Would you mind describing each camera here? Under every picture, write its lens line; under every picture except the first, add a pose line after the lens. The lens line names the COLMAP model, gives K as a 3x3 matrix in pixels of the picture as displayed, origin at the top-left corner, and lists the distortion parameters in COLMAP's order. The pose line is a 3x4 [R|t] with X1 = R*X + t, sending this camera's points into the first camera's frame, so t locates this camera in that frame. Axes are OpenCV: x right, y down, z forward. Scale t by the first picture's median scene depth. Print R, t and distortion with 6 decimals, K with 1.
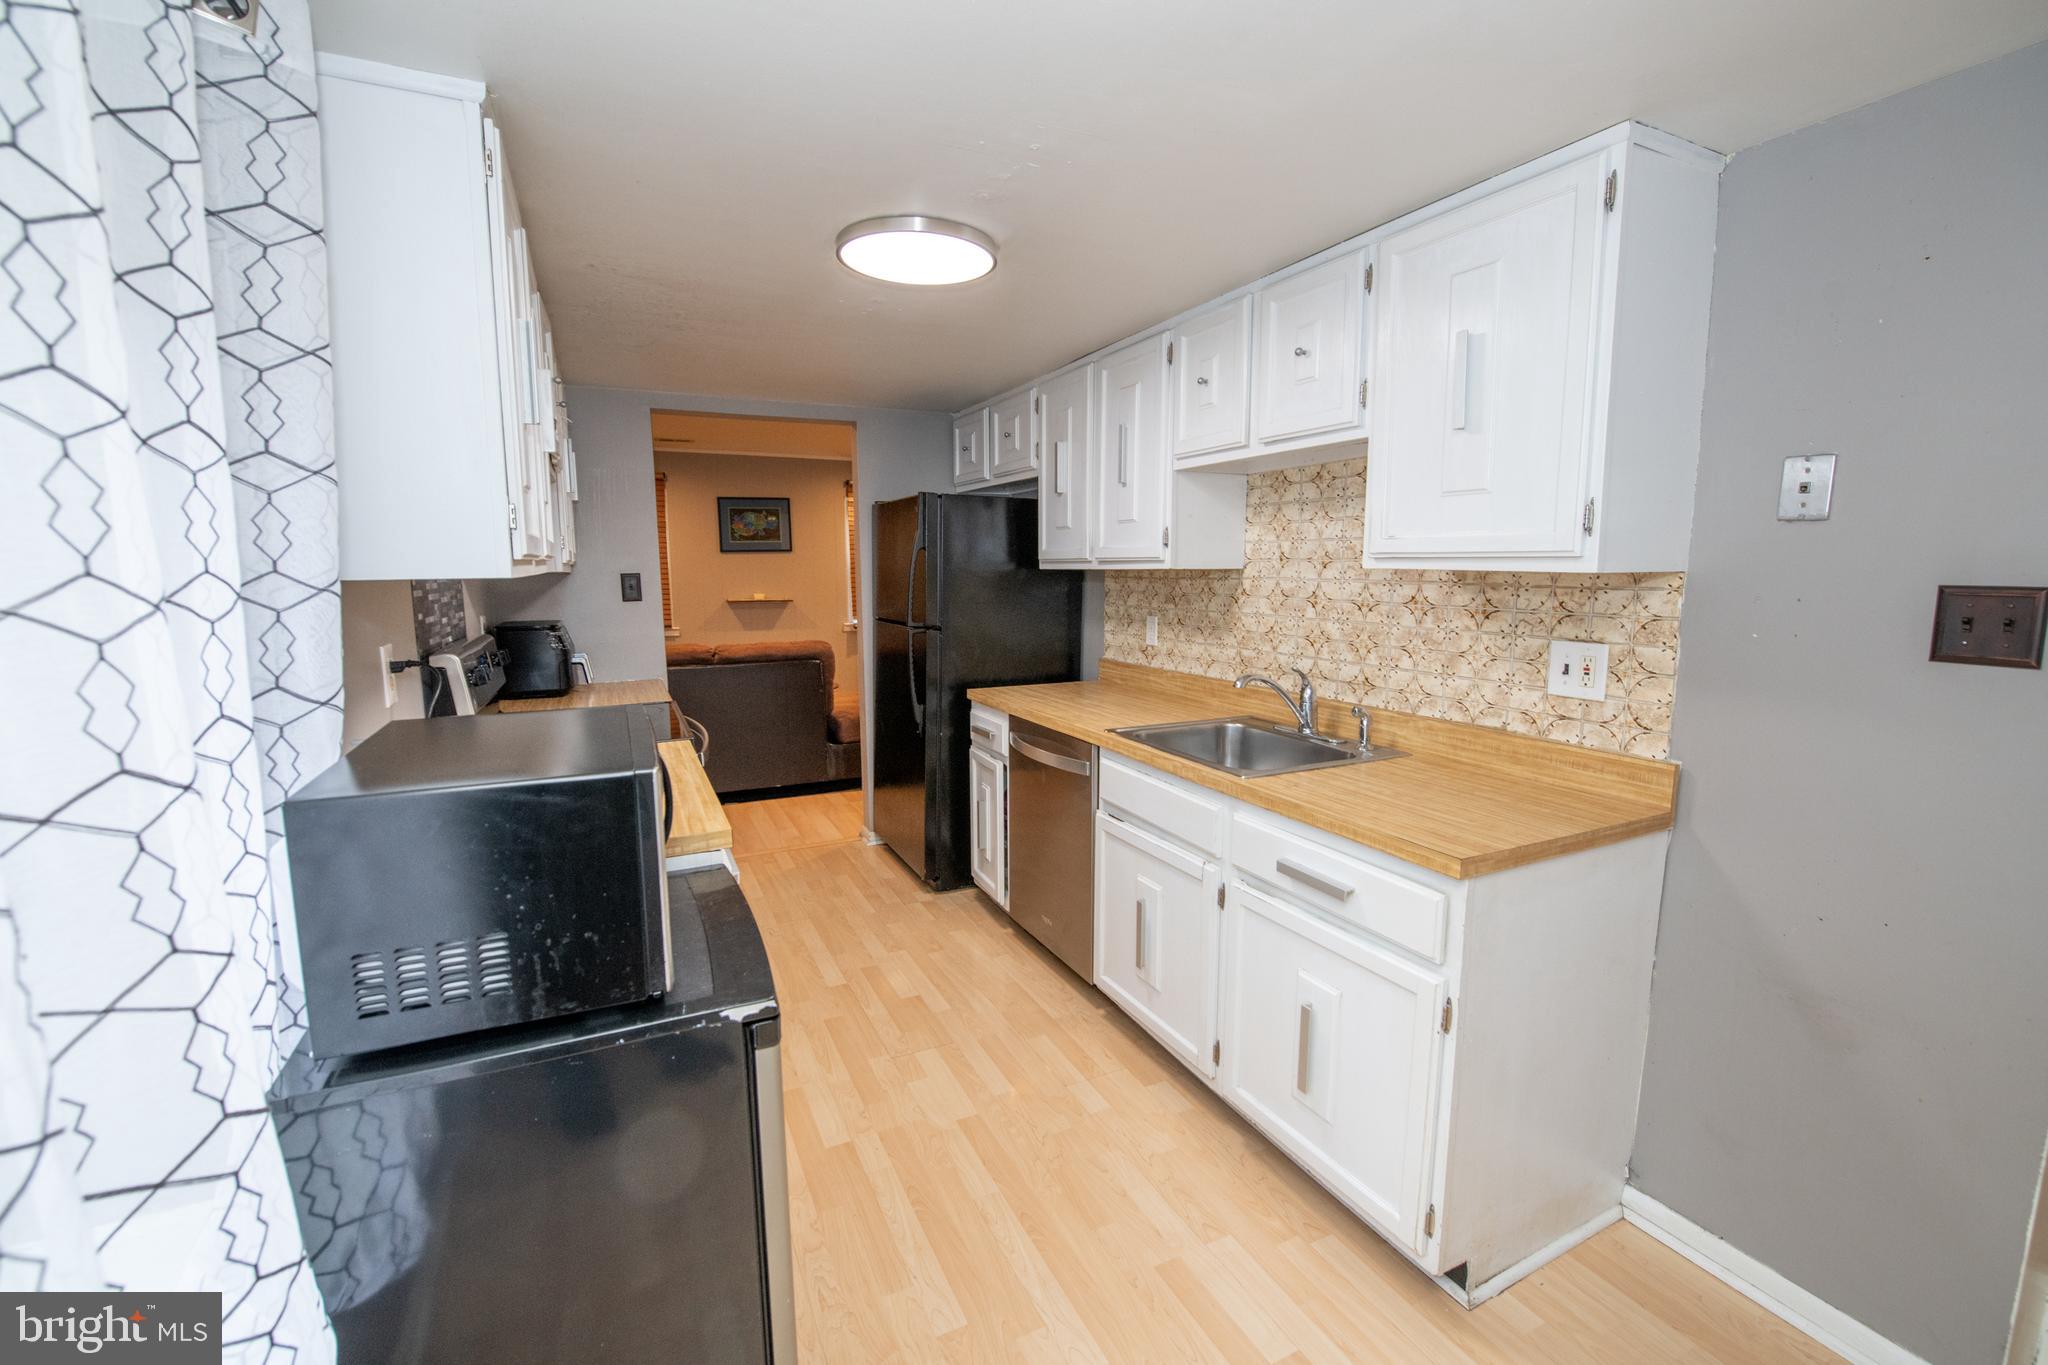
lens RADIAL K [[854.3, 0, 1001.8], [0, 854.3, 673.5], [0, 0, 1]] dist [-0.020936, -0.000453]
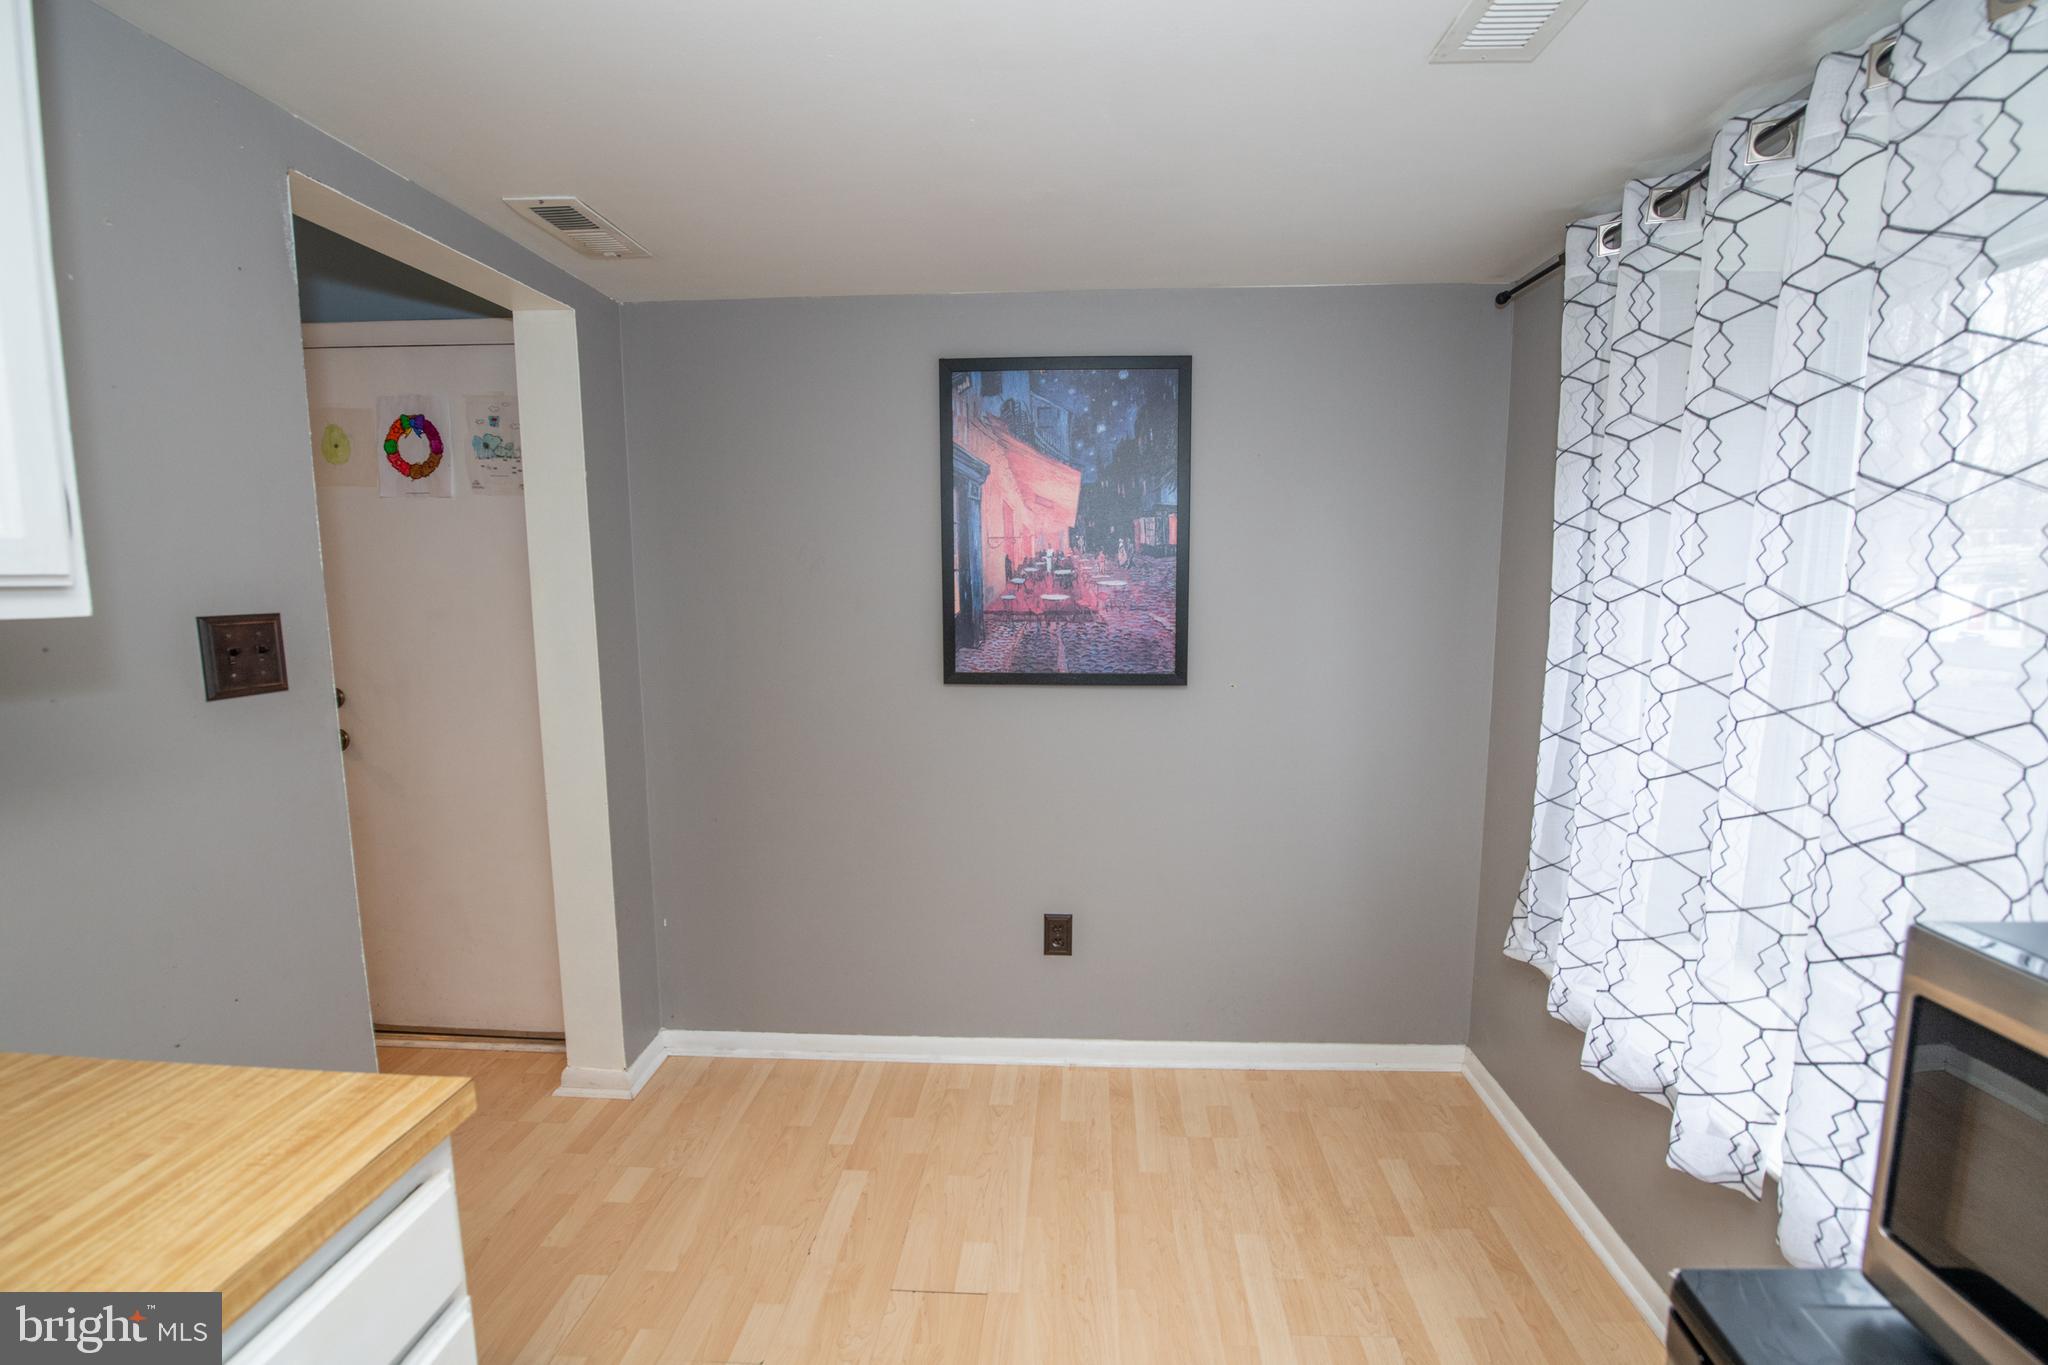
lens RADIAL K [[844.1, 0, 1059.7], [0, 844.1, 671.5], [0, 0, 1]] dist [-0.010632, -0.006053]
pose [[-0.892048, -0.042319, 0.449956, -0.056331], [0.064681, 0.973403, 0.219781, -0.102846], [-0.447289, 0.225159, -0.865584, 0.762328]]
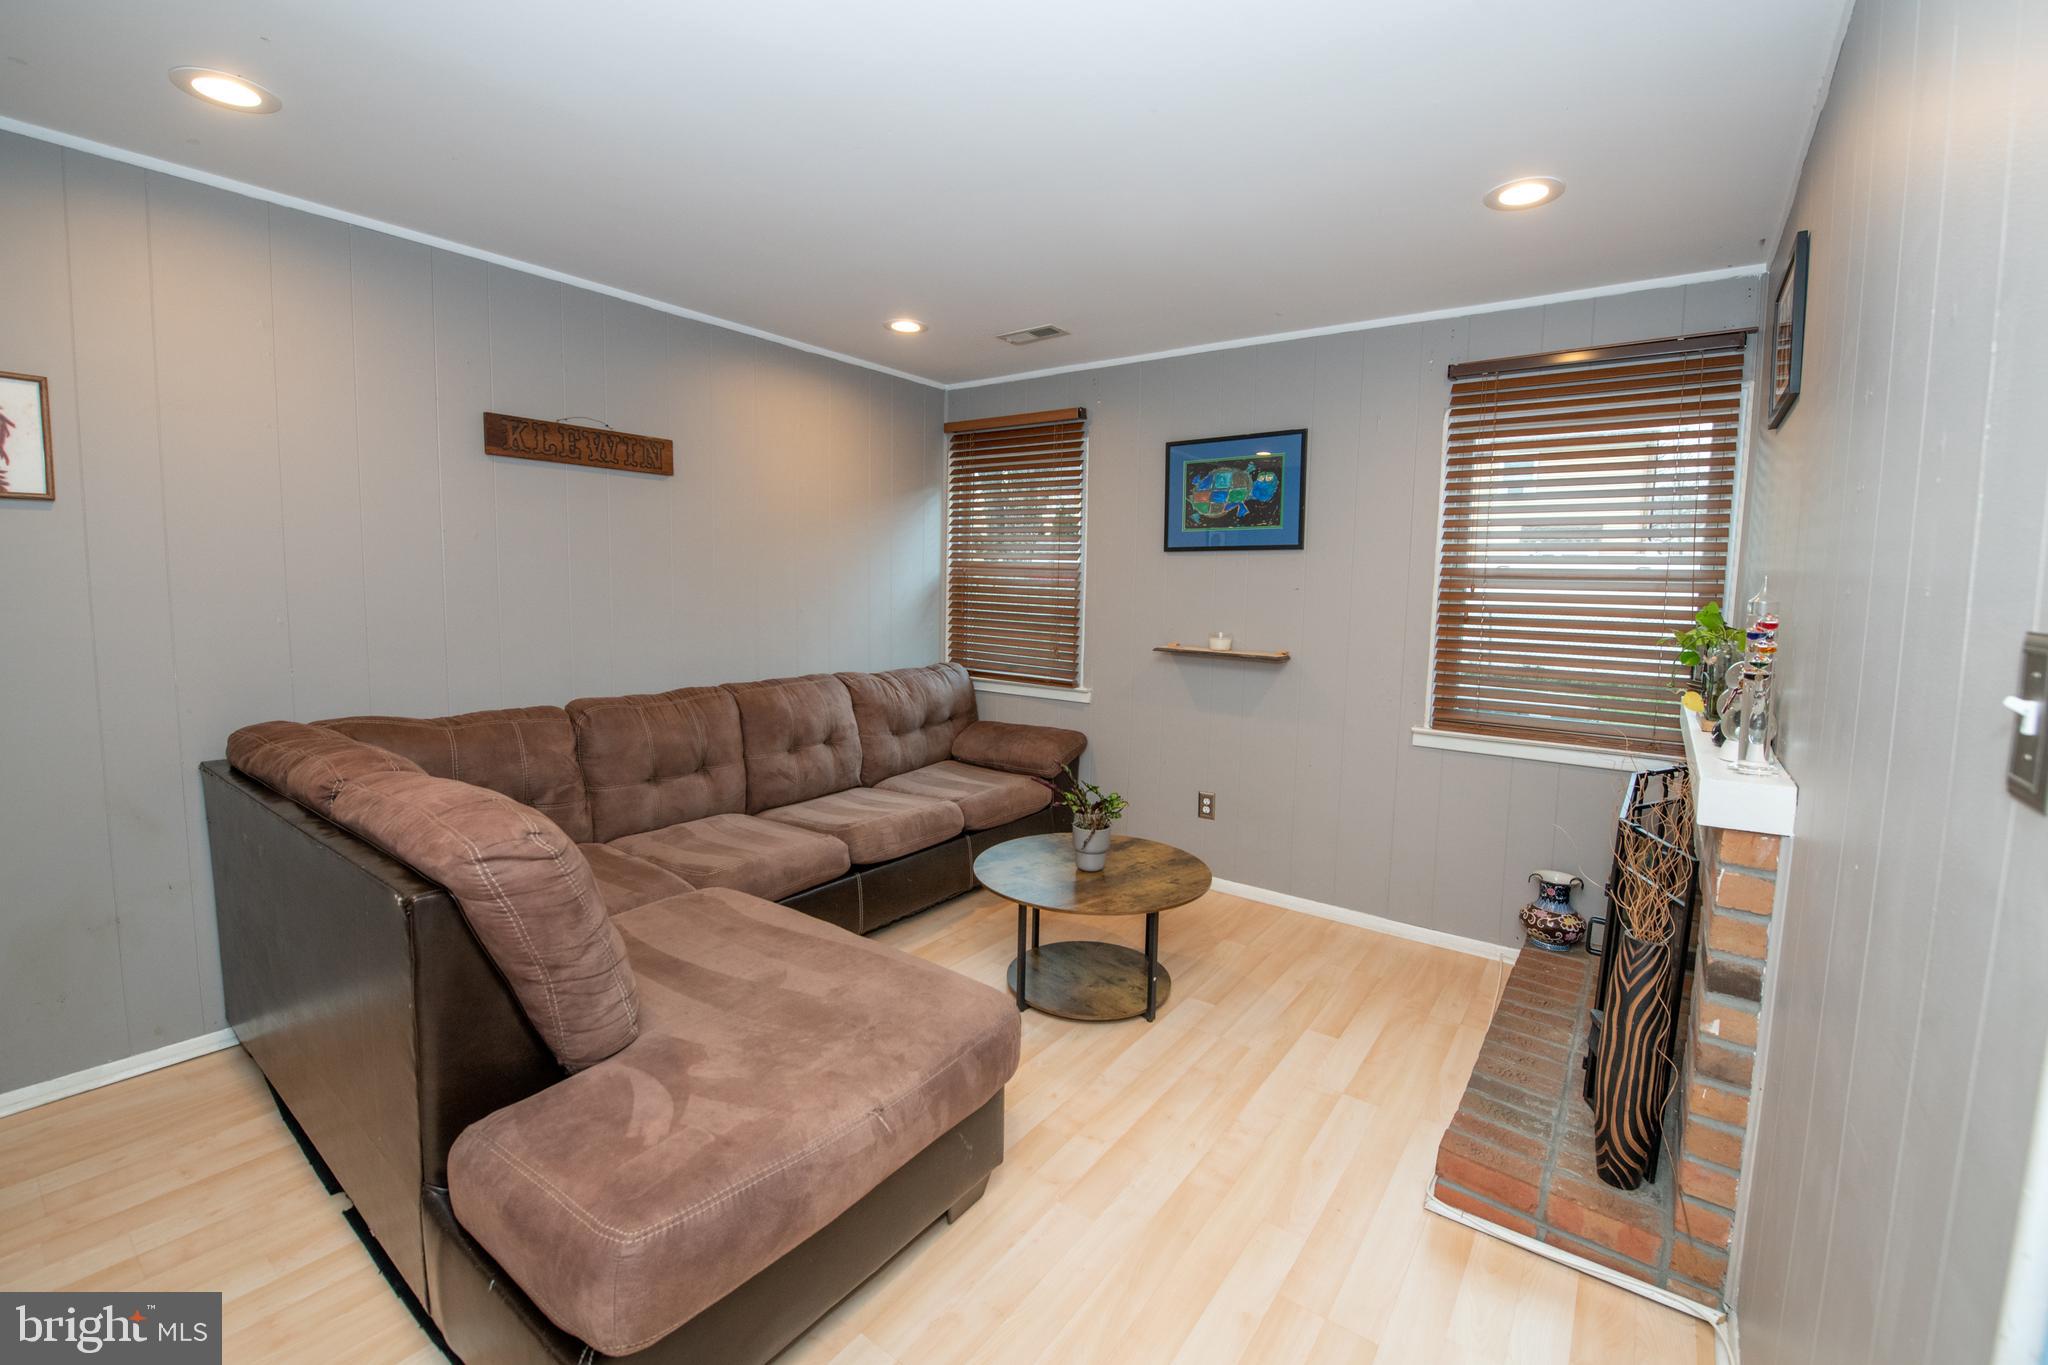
lens RADIAL K [[855.3, 0, 1030.1], [0, 855.3, 672.0], [0, 0, 1]] dist [-0.016923, -0.000688]
pose [[0.481969, 0.105793, -0.869778, 0.255423], [-0.132349, 0.990084, 0.047088, -0.275956], [0.866135, 0.092420, 0.491192, 2.228830]]
